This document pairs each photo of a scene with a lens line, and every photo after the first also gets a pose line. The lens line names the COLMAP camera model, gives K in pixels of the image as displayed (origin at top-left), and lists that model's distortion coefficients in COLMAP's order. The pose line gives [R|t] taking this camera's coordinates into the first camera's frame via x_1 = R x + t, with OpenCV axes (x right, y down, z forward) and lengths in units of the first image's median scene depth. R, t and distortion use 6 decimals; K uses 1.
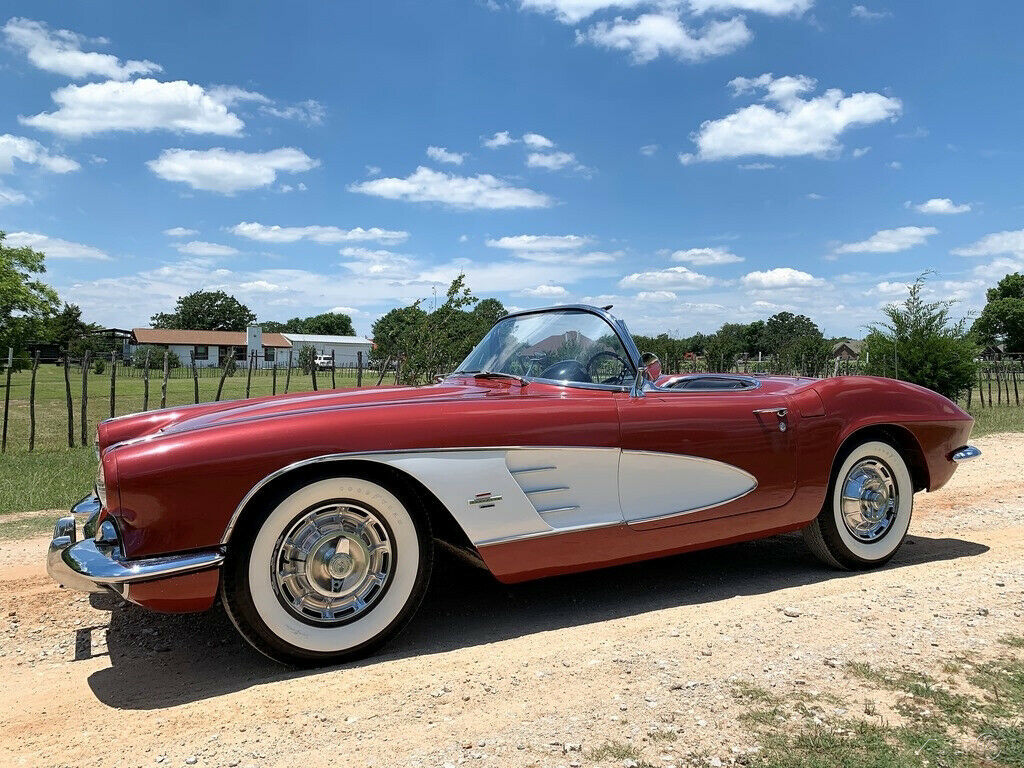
lens RADIAL K [[897.7, 0, 507.2], [0, 897.7, 365.4], [0, 0, 1]] dist [0.010738, -0.017052]
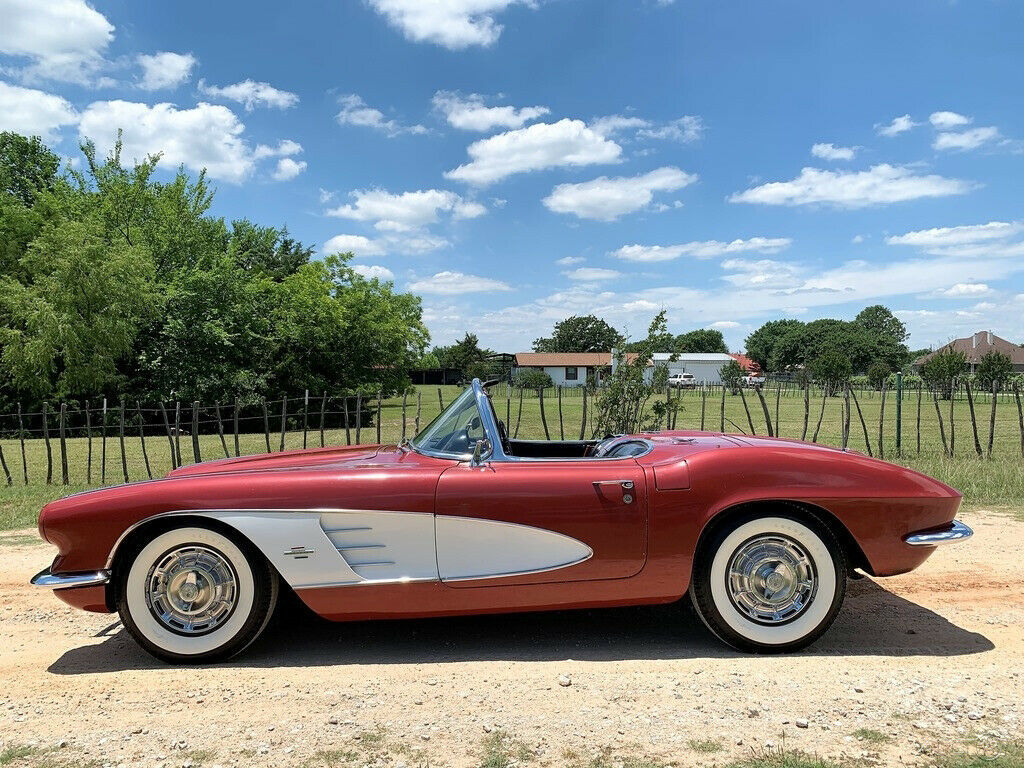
lens RADIAL K [[925.9, 0, 512.0], [0, 925.9, 384.0], [0, 0, 1]] dist [0.014734, -0.024898]
pose [[0.853484, -0.010702, -0.521010, 0.691294], [0.021175, 0.999676, 0.014154, -0.072950], [0.520689, -0.023112, 0.853433, 0.045001]]
